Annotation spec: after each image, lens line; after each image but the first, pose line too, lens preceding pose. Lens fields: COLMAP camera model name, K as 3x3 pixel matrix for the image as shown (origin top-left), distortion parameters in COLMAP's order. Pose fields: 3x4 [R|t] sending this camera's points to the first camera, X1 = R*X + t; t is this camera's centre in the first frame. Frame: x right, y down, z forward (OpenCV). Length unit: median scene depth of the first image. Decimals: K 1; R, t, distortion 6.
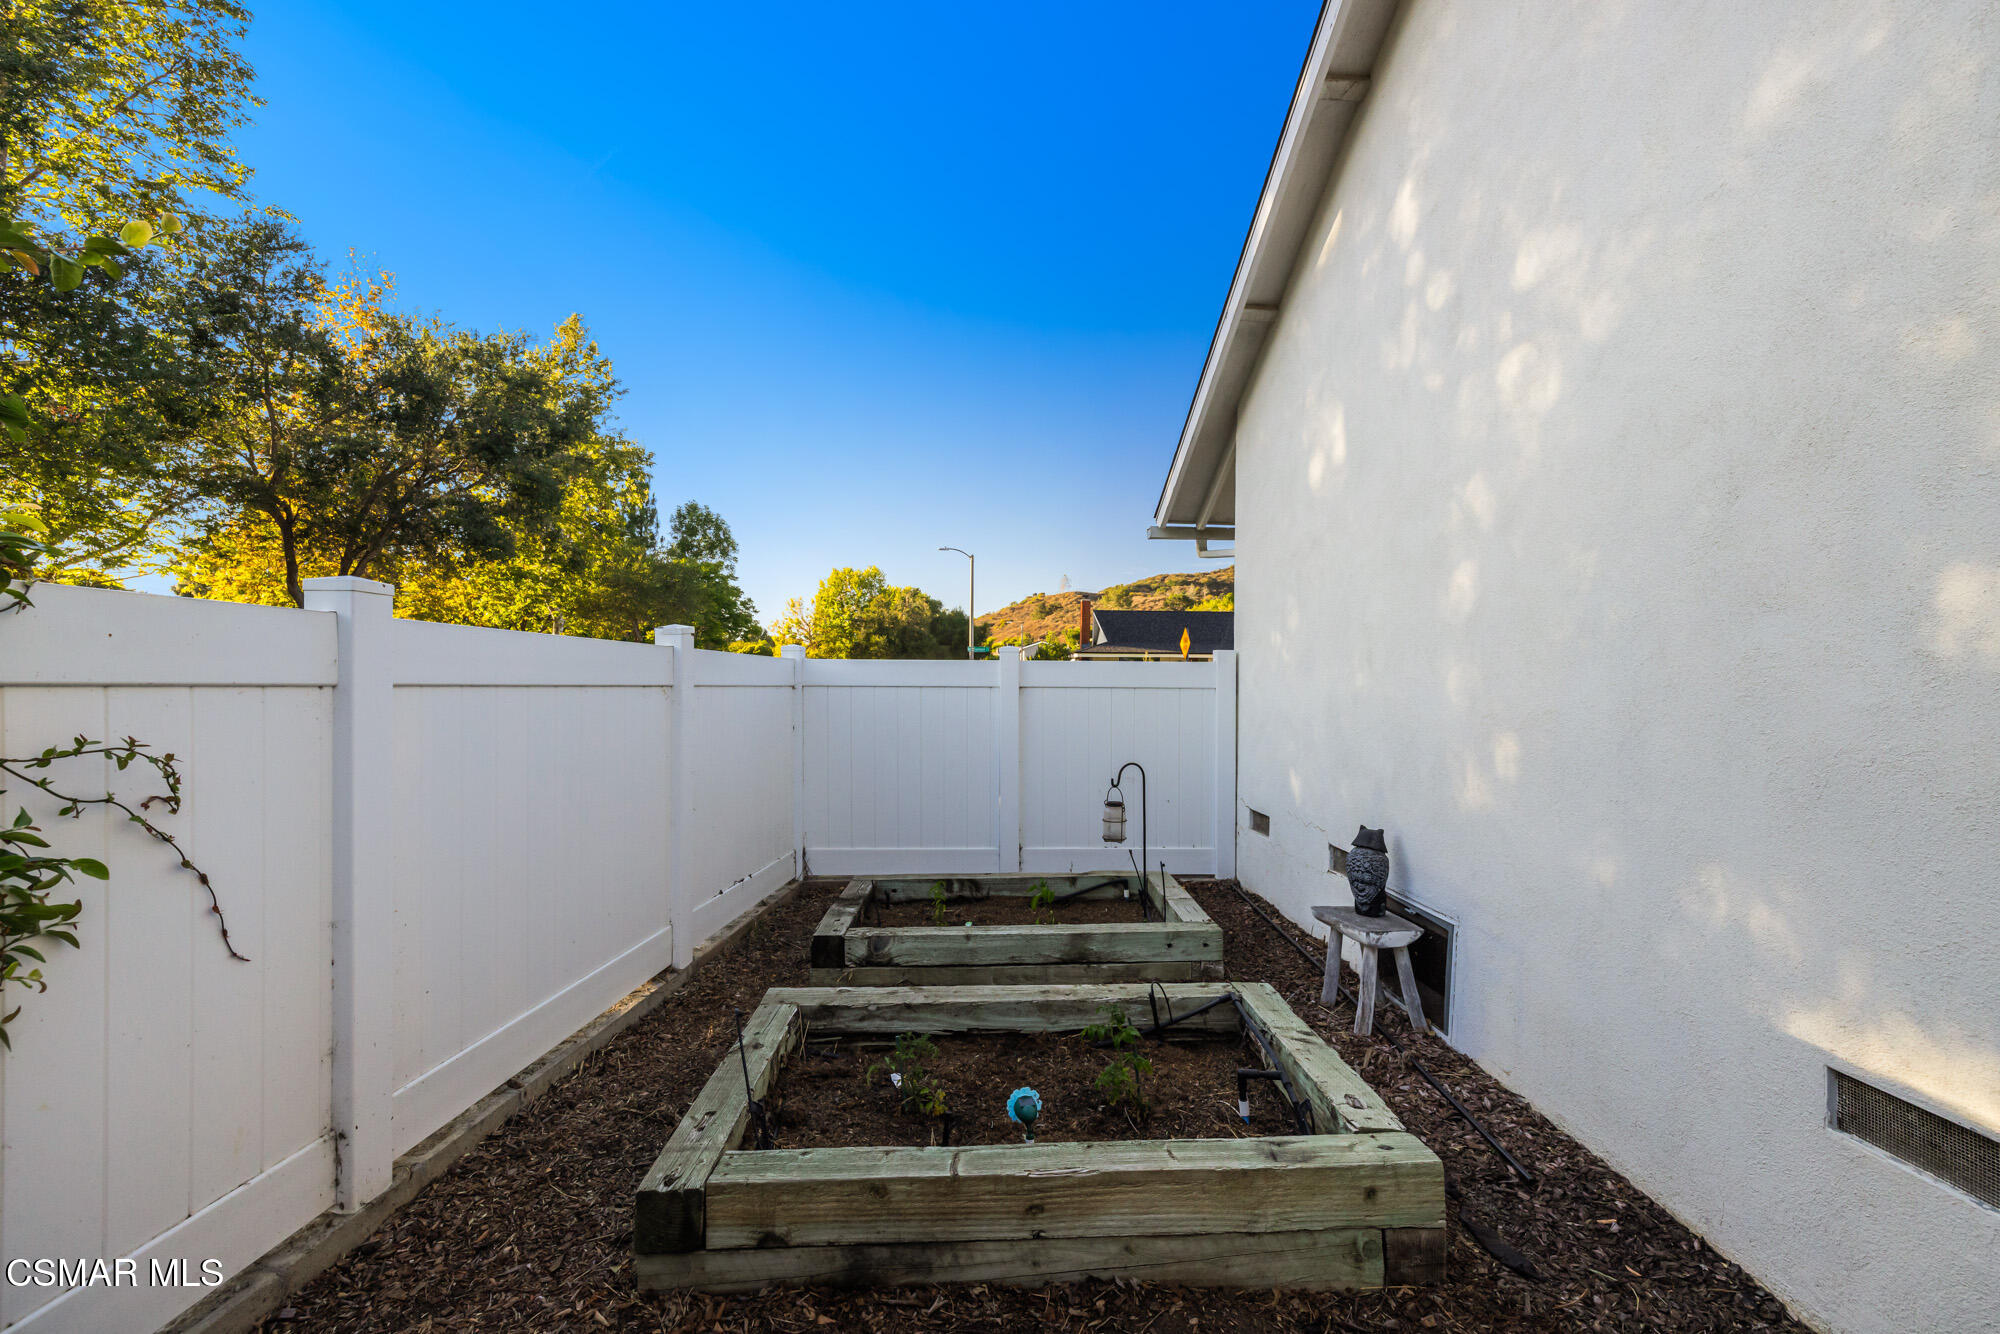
lens RADIAL K [[832.5, 0, 1001.2], [0, 832.5, 671.5], [0, 0, 1]] dist [0.008859, -0.000198]
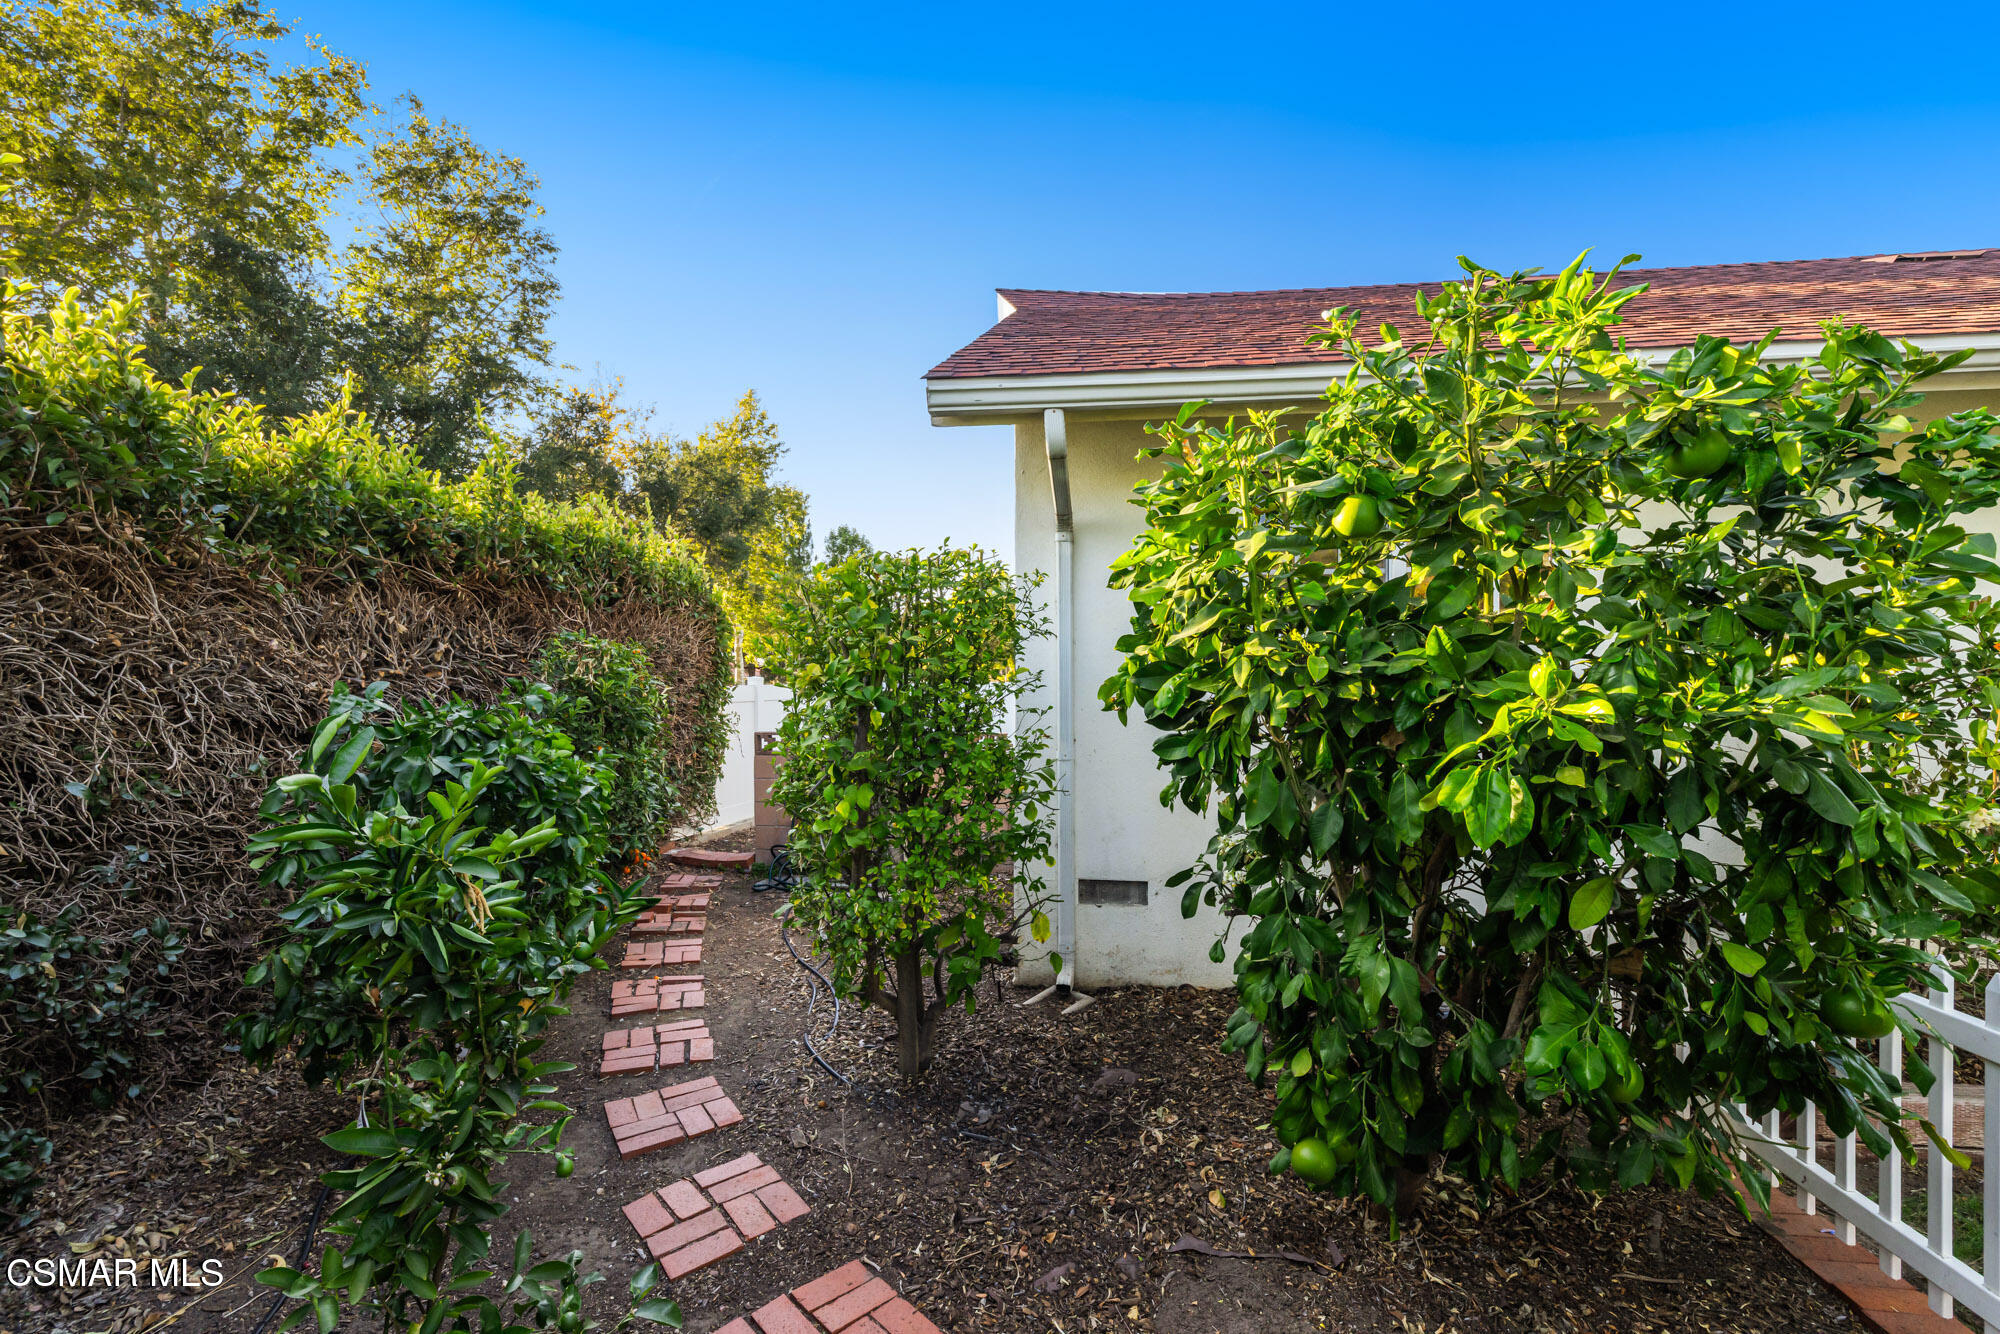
lens RADIAL K [[832.5, 0, 1001.2], [0, 832.5, 671.5], [0, 0, 1]] dist [0.008859, -0.000198]
pose [[0.985655, -0.011116, -0.168404, 0.055711], [0.009748, 0.999912, -0.008949, 0.000703], [0.168489, 0.007179, 0.985677, -0.141132]]
